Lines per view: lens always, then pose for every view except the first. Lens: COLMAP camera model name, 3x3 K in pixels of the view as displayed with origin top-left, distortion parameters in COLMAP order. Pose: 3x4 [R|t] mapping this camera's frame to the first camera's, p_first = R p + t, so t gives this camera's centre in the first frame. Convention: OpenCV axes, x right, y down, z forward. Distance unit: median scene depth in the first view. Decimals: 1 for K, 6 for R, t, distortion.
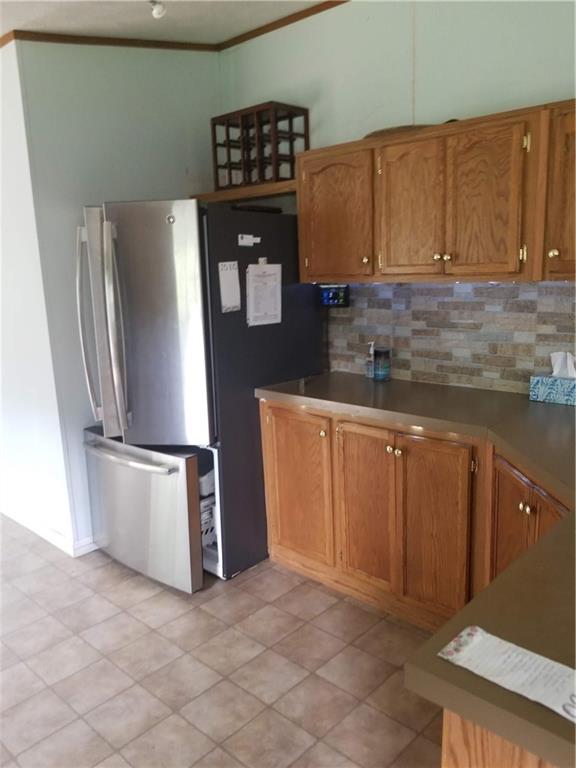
lens RADIAL K [[600.5, 0, 284.0], [0, 600.5, 383.5], [0, 0, 1]] dist [0.046411, -0.070426]
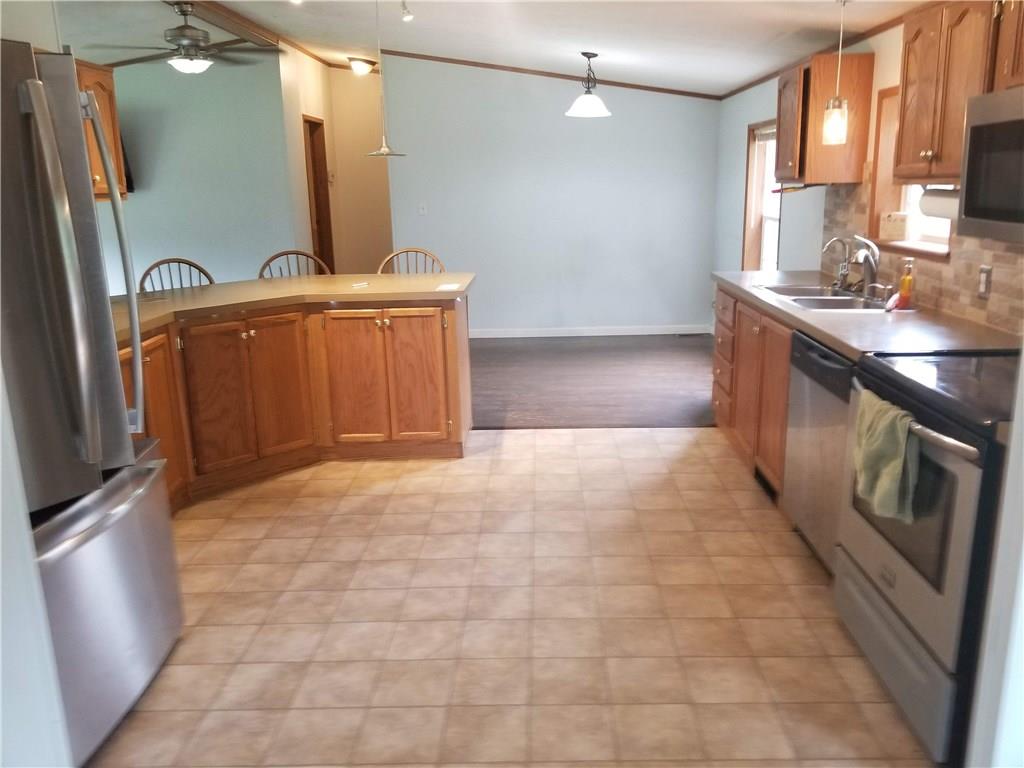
lens RADIAL K [[800.6, 0, 514.0], [0, 800.6, 378.2], [0, 0, 1]] dist [0.046411, -0.070426]
pose [[-0.660277, -0.125172, 0.740517, -1.091189], [0.195841, 0.923202, 0.330672, -0.170399], [-0.725038, 0.363359, -0.585056, 1.154526]]
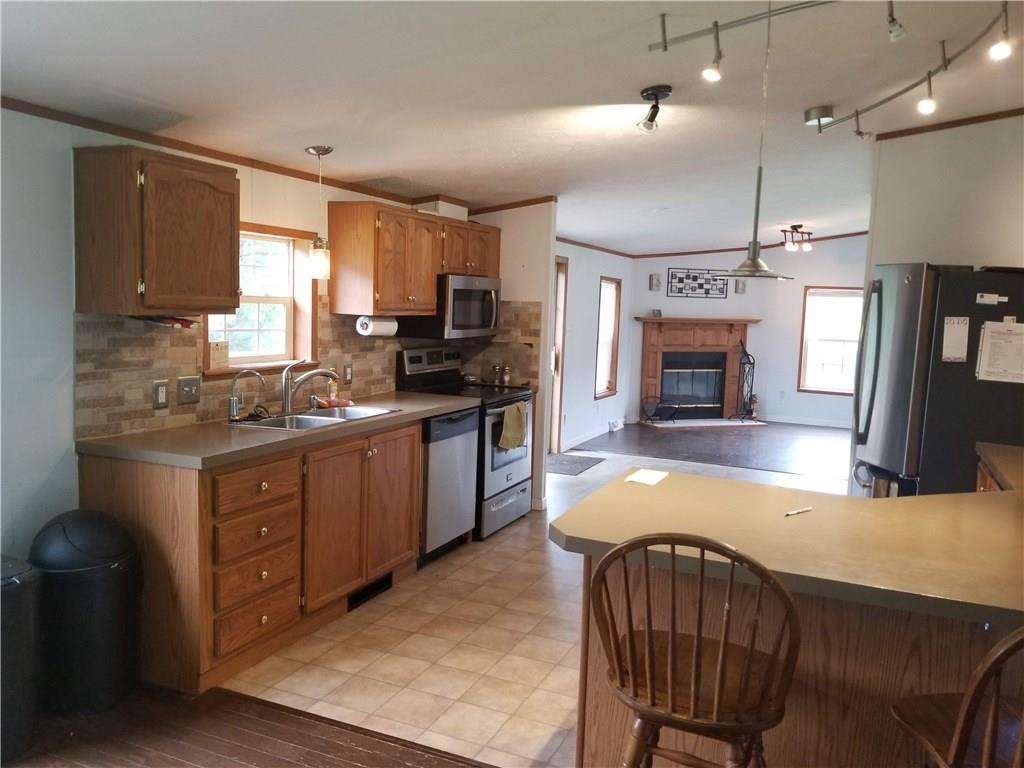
lens RADIAL K [[800.6, 0, 520.2], [0, 800.6, 385.7], [0, 0, 1]] dist [0.046411, -0.070426]
pose [[0.335795, 0.151333, -0.929699, 0.967562], [-0.237501, 0.968722, 0.071903, 0.002778], [0.911502, 0.196660, 0.361234, -0.220629]]
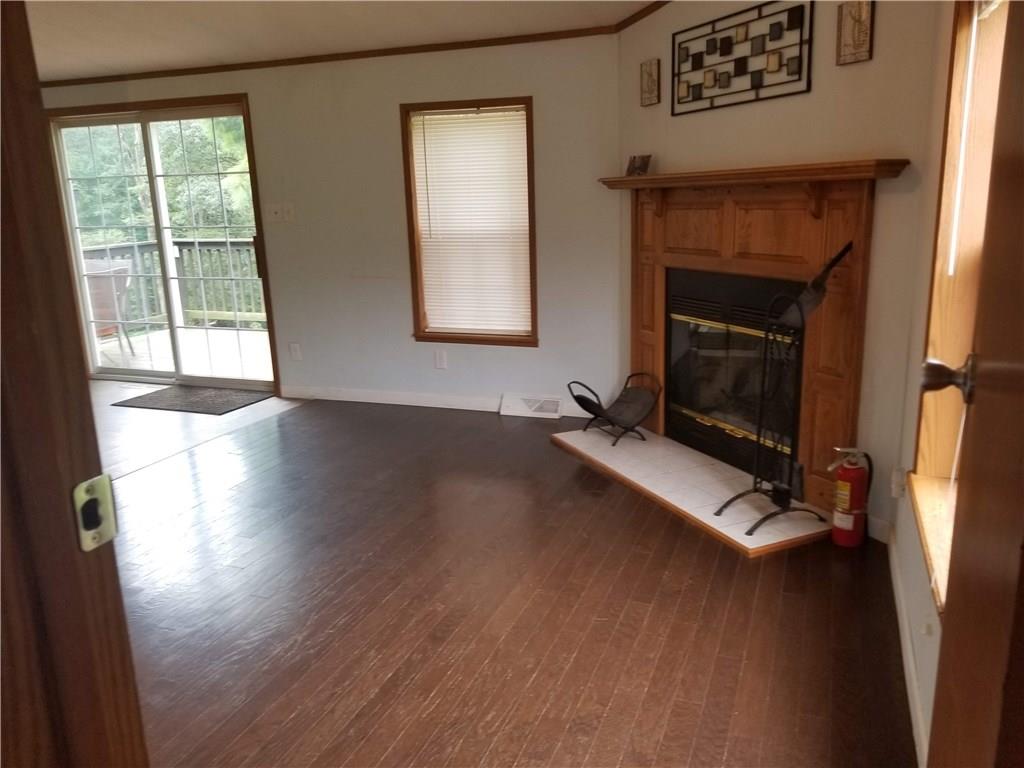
lens RADIAL K [[800.6, 0, 515.0], [0, 800.6, 385.3], [0, 0, 1]] dist [0.046411, -0.070426]
pose [[-0.920847, 0.155760, -0.357463, -1.462950], [-0.011785, 0.905213, 0.424794, -0.451216], [0.389746, 0.395383, -0.831727, 2.840734]]
